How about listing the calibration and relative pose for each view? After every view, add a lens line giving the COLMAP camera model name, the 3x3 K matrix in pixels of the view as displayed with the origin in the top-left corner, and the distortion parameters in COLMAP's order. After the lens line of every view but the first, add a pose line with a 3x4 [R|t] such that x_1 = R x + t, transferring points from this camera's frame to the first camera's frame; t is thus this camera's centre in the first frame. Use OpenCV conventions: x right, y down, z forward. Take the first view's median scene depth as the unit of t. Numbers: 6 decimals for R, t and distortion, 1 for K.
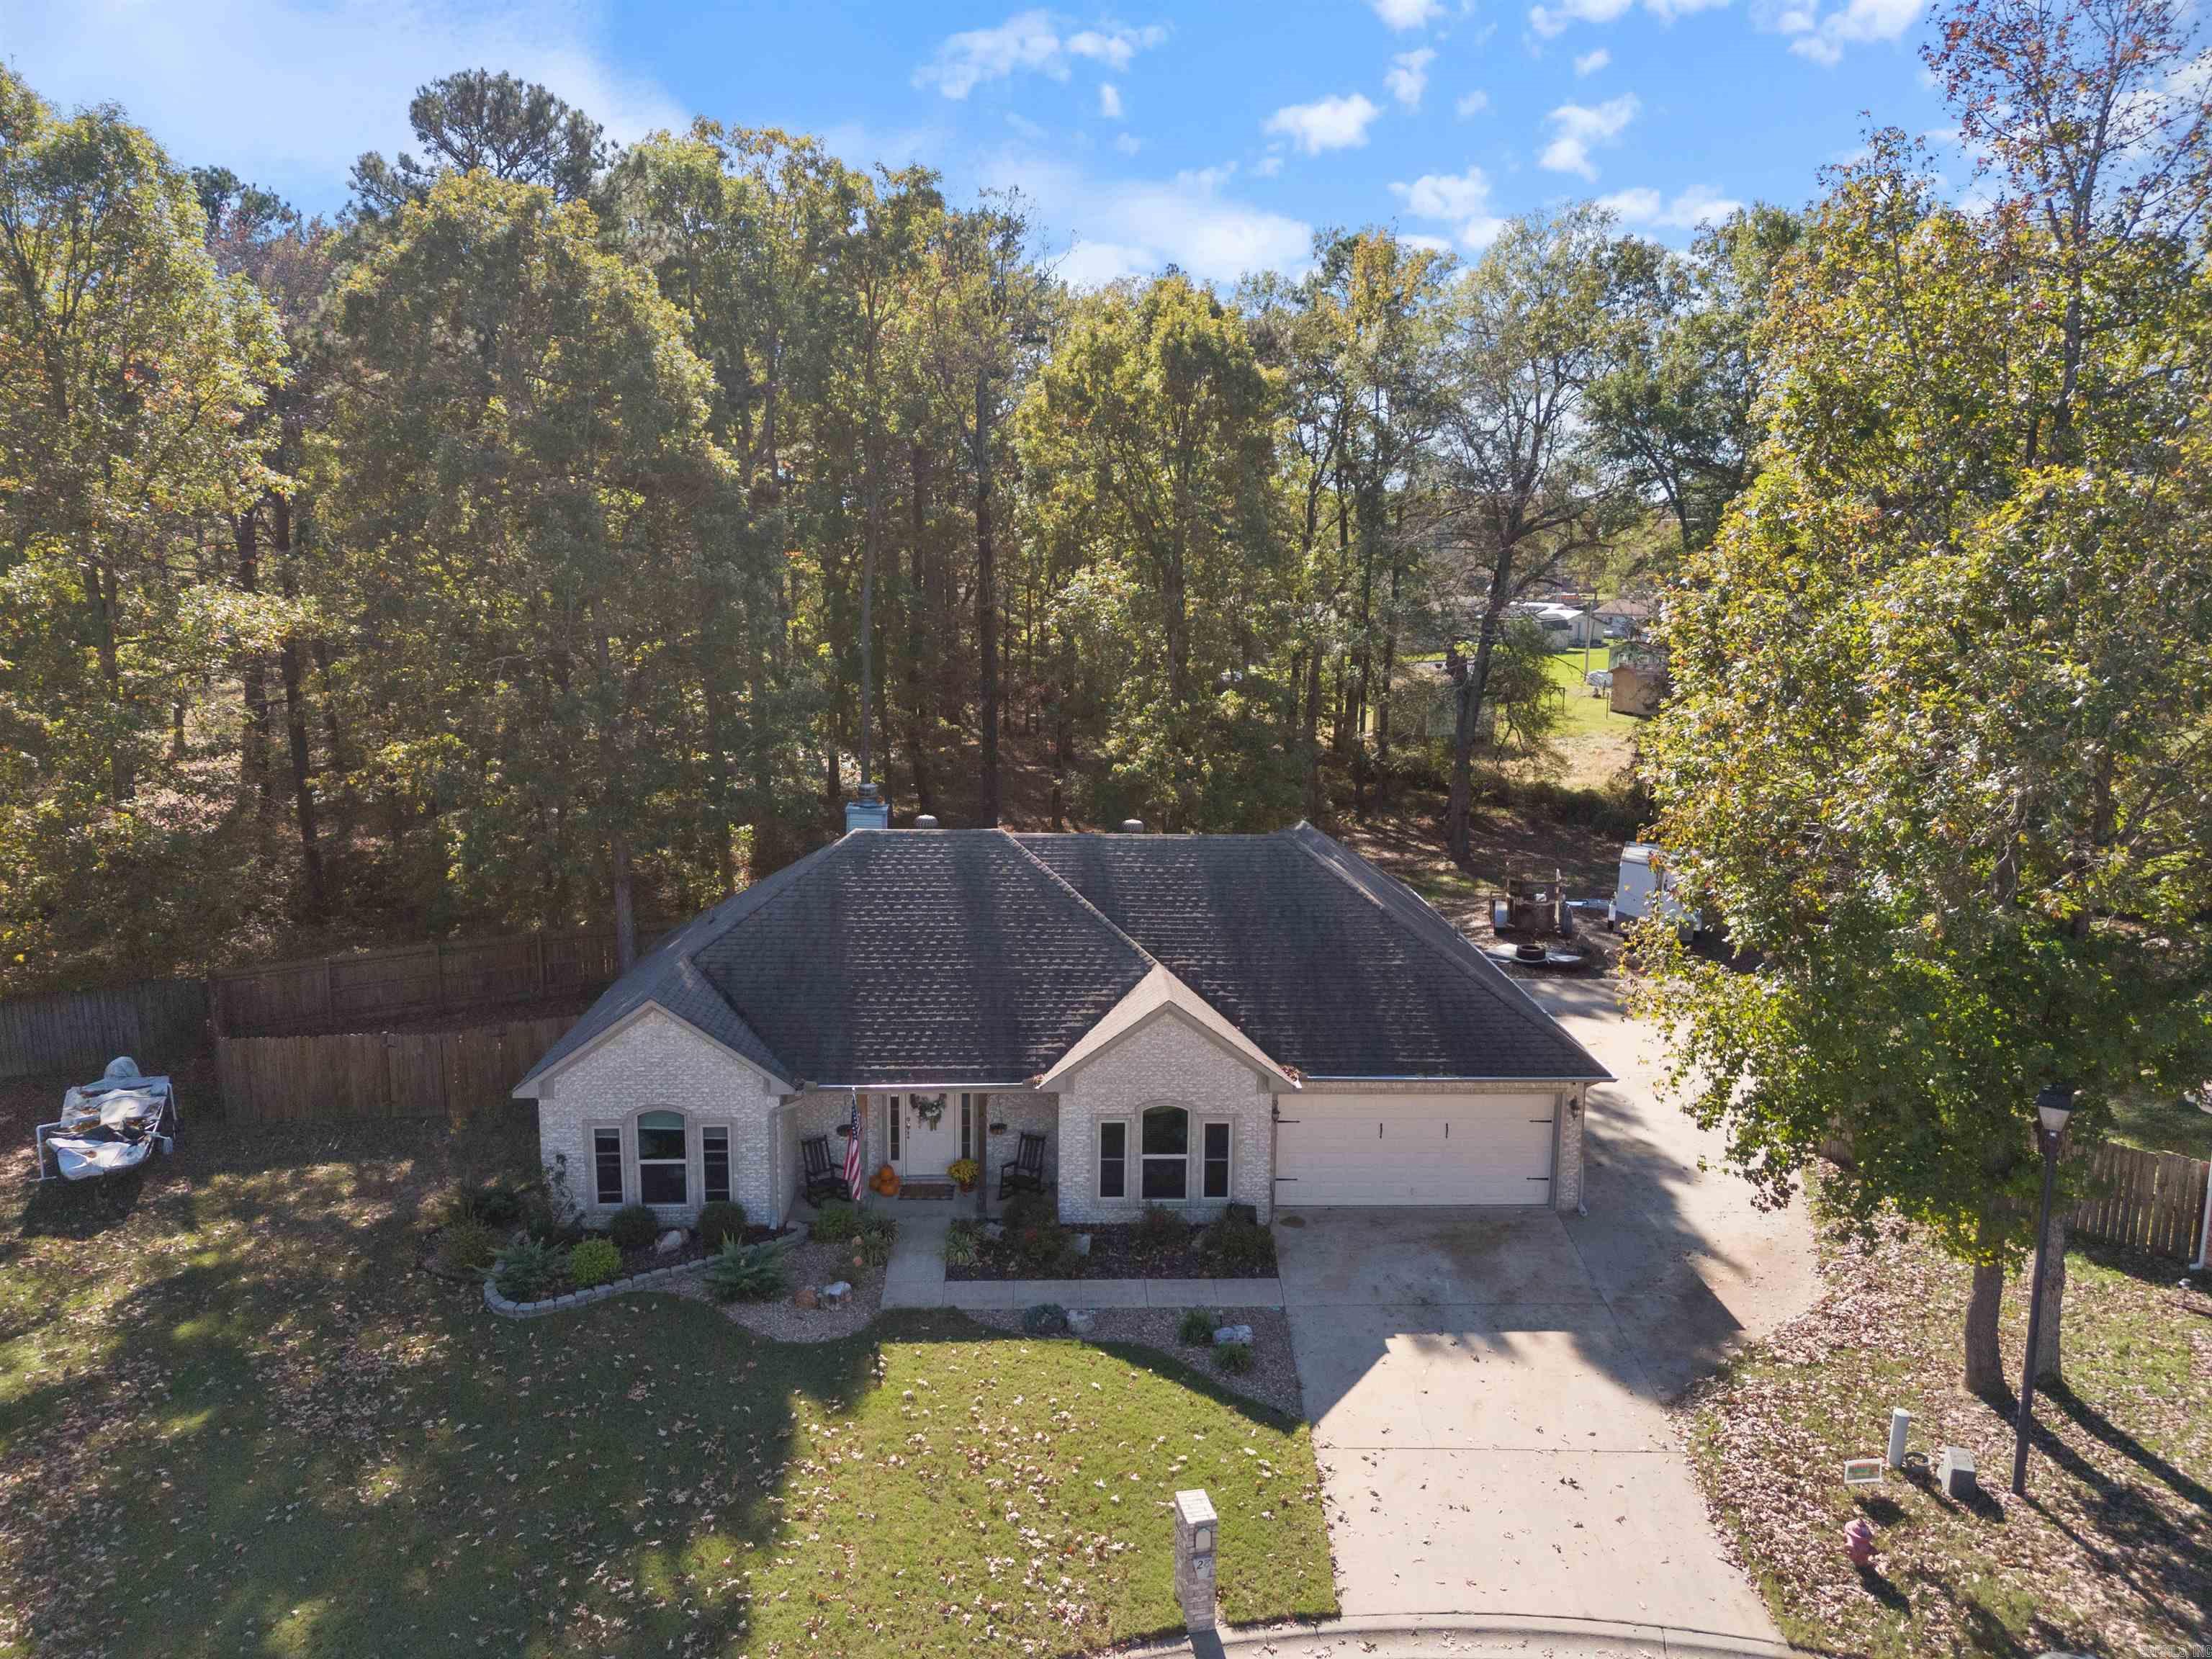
lens RADIAL K [[1626.7, 0, 1106.0], [0, 1626.7, 829.5], [0, 0, 1]] dist [0.069699, -0.060415]
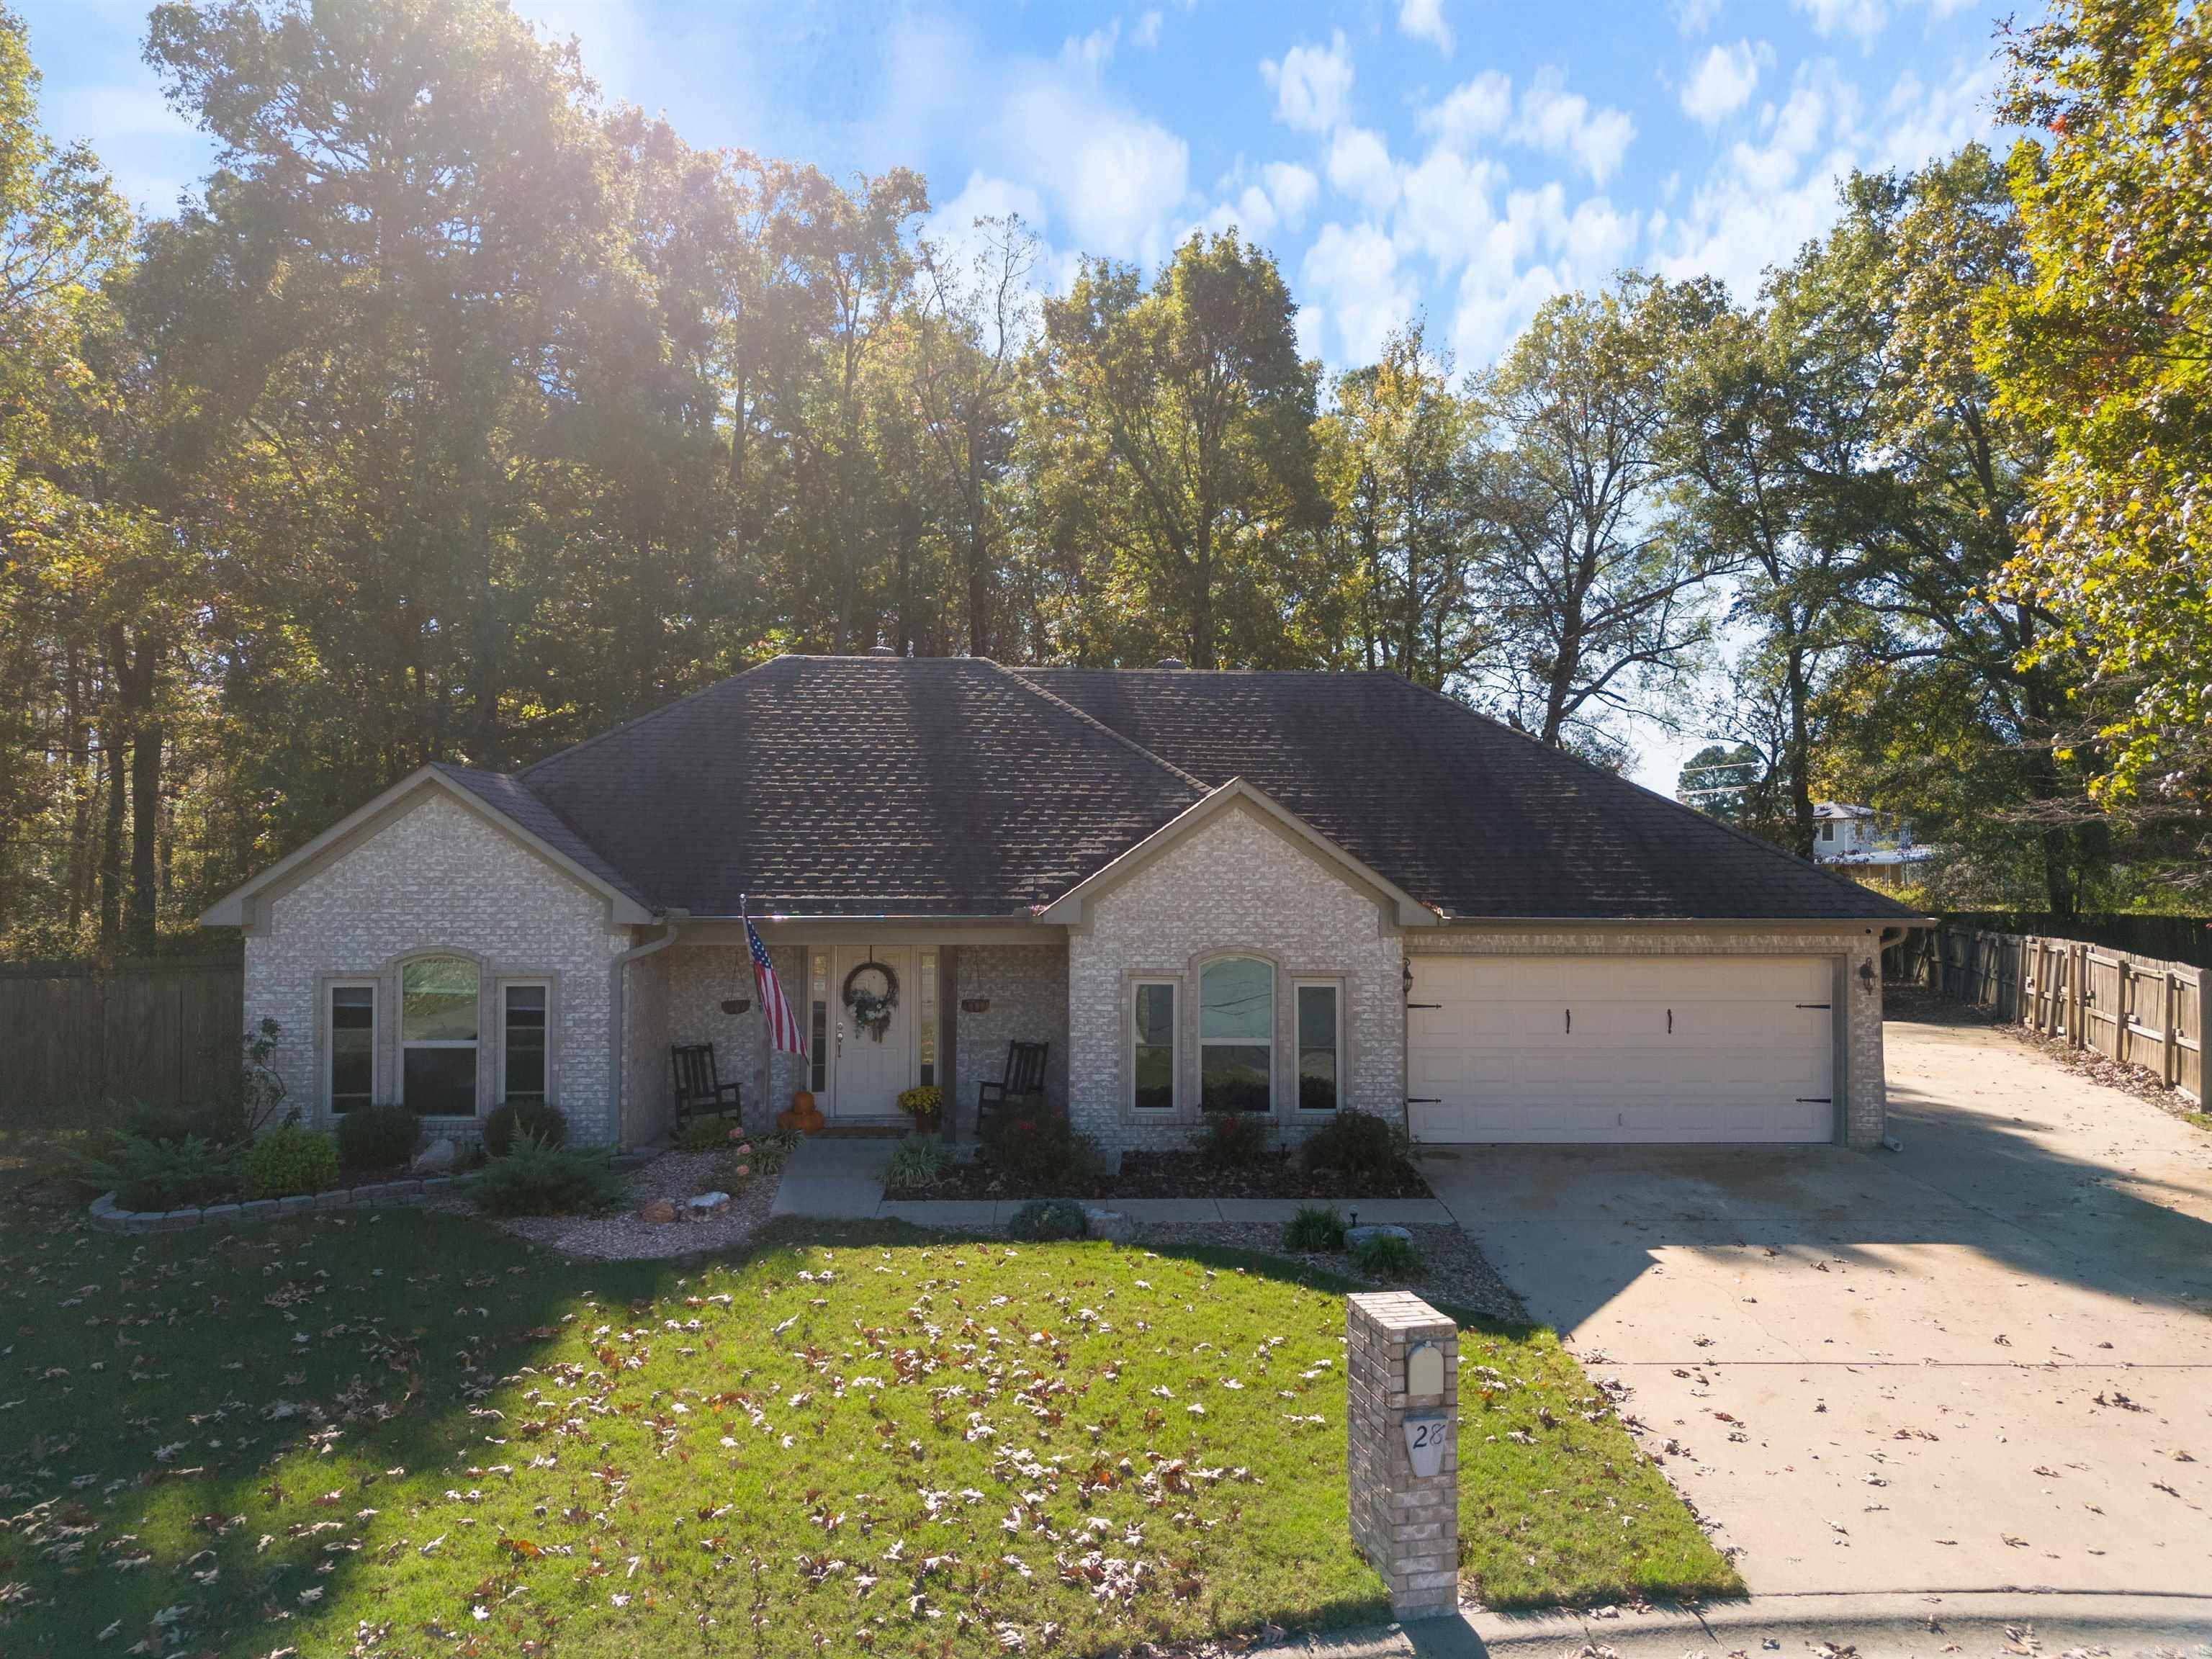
lens RADIAL K [[1626.7, 0, 1106.0], [0, 1626.7, 829.5], [0, 0, 1]] dist [0.069699, -0.060415]
pose [[0.999984, -0.005630, 0.000573, -0.019872], [0.005634, 0.980843, -0.194716, 0.331902], [0.000534, 0.194716, 0.980859, 0.493097]]
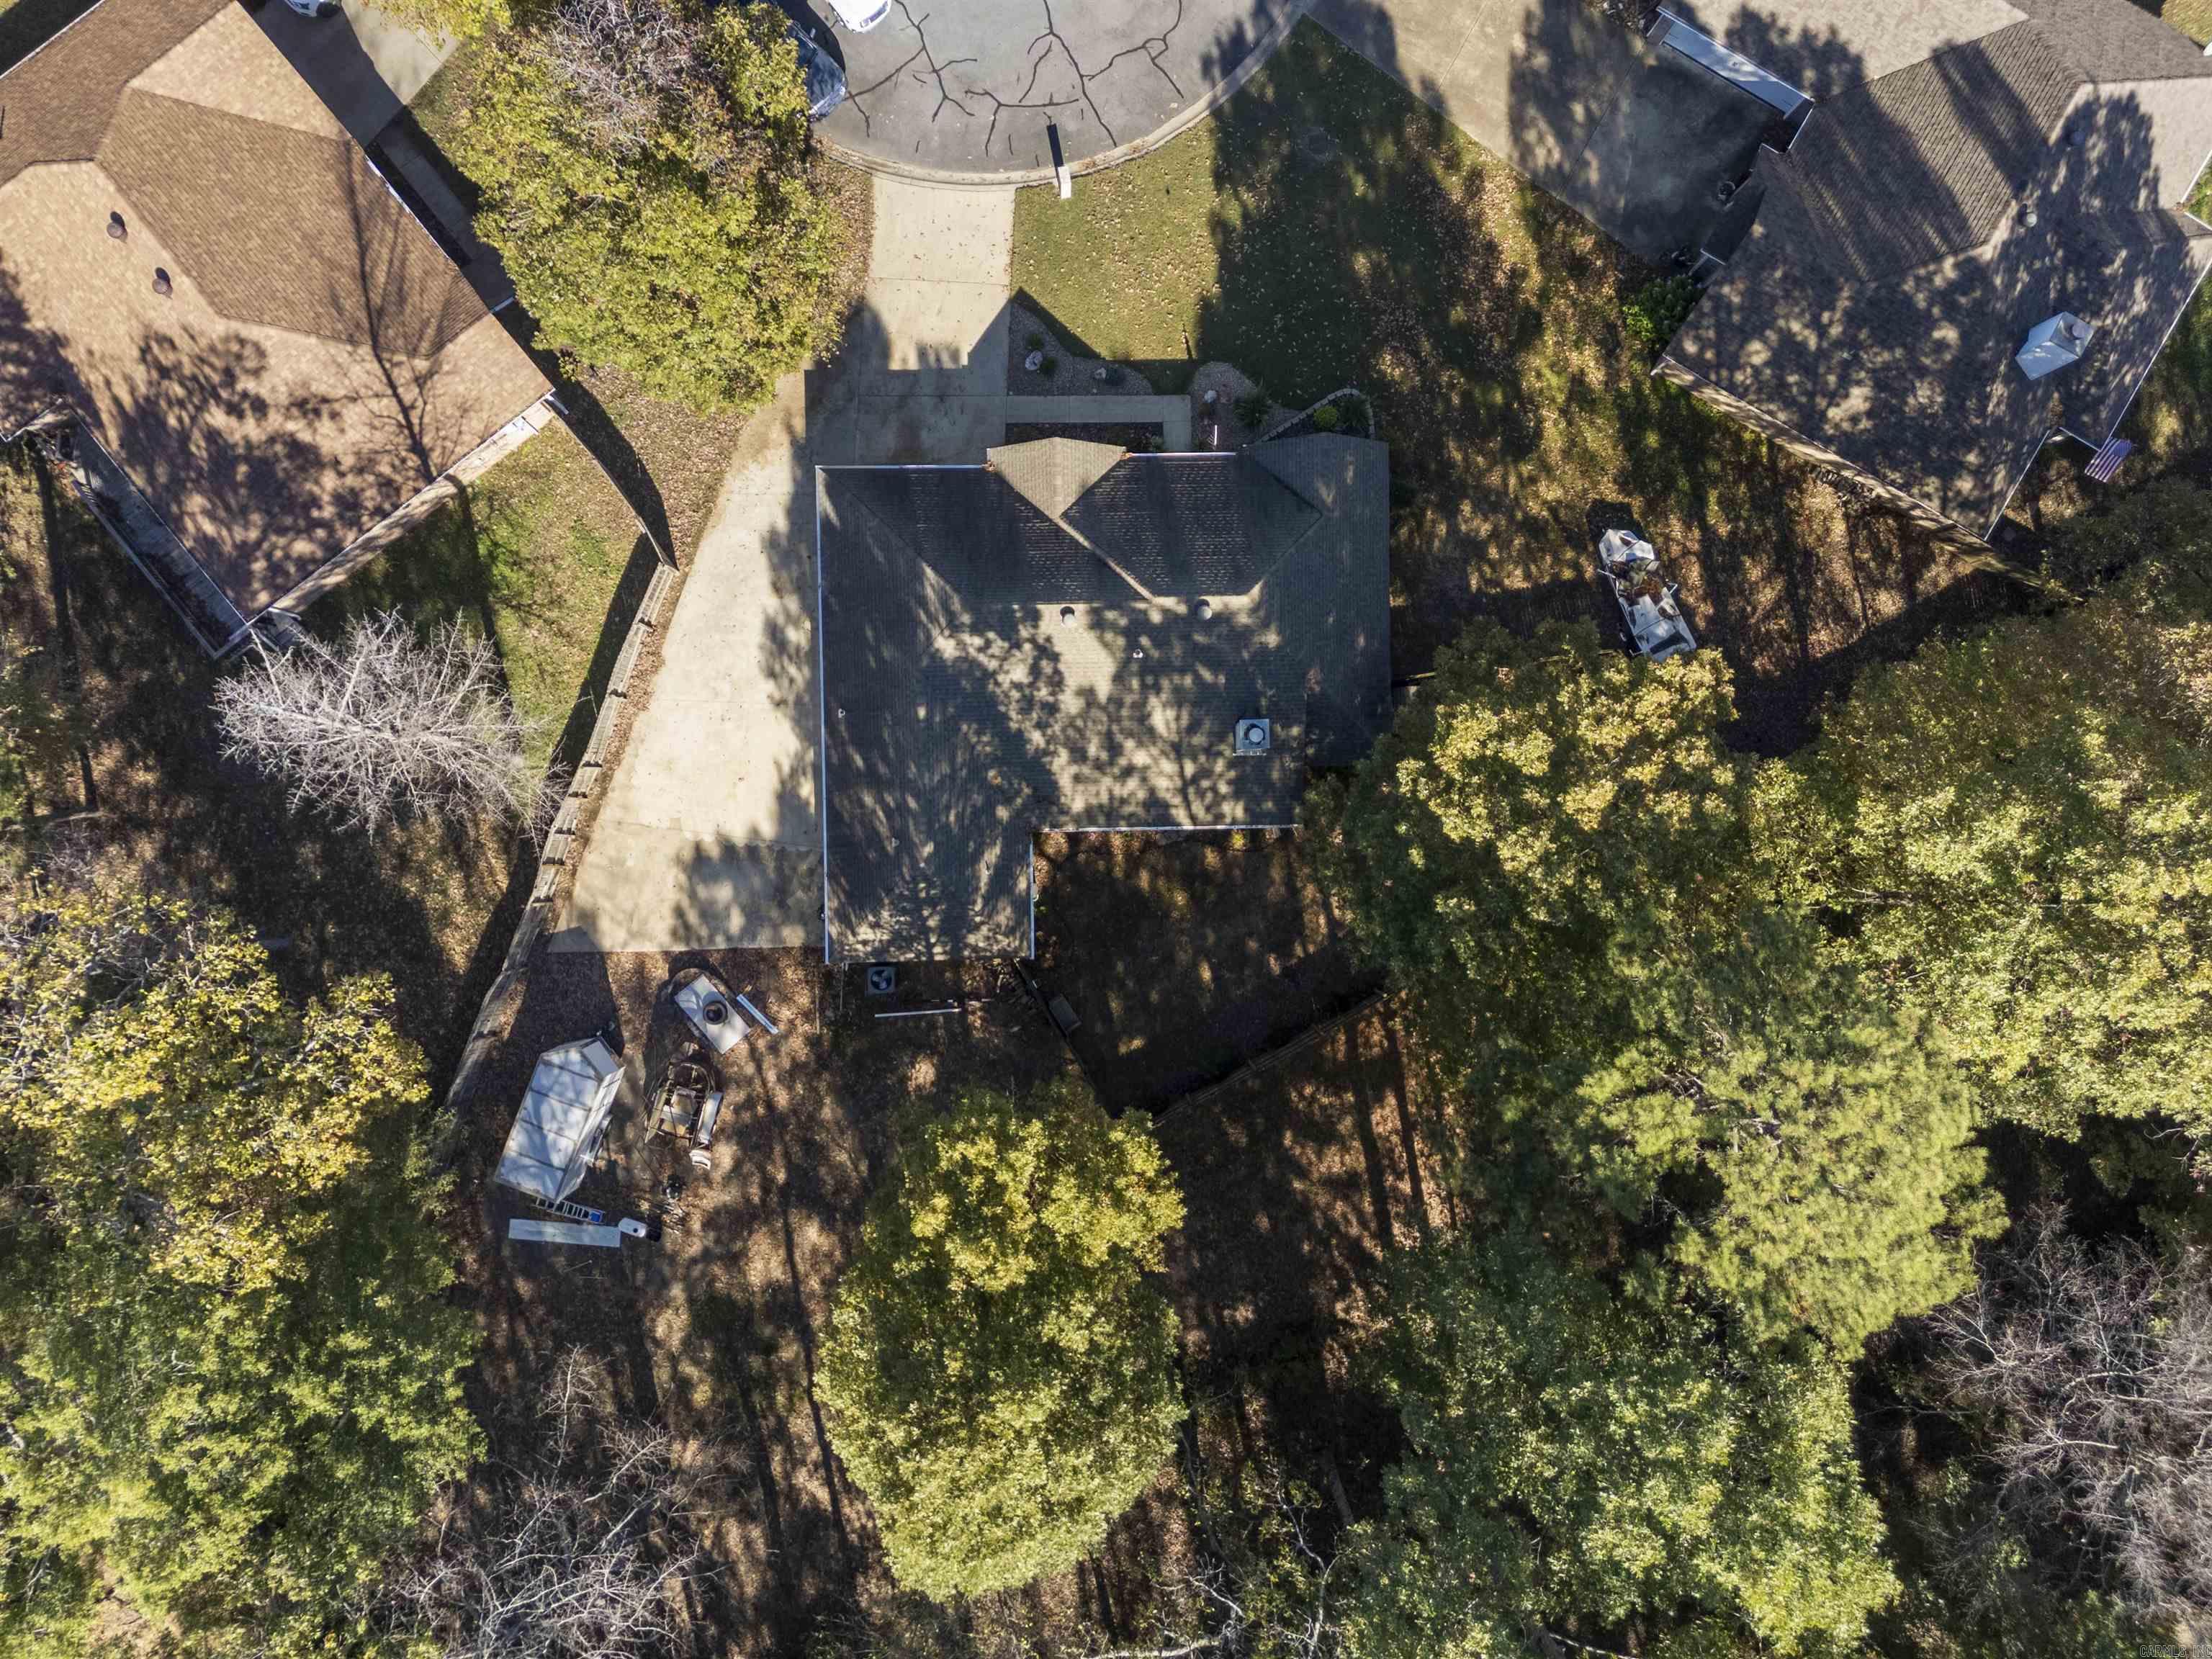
lens RADIAL K [[1626.7, 0, 1106.0], [0, 1626.7, 829.5], [0, 0, 1]] dist [0.069699, -0.060415]
pose [[-0.999170, -0.030460, -0.027044, 0.030040], [-0.021385, -0.172803, 0.984724, -2.412719], [-0.034668, 0.984485, 0.172008, 1.461766]]
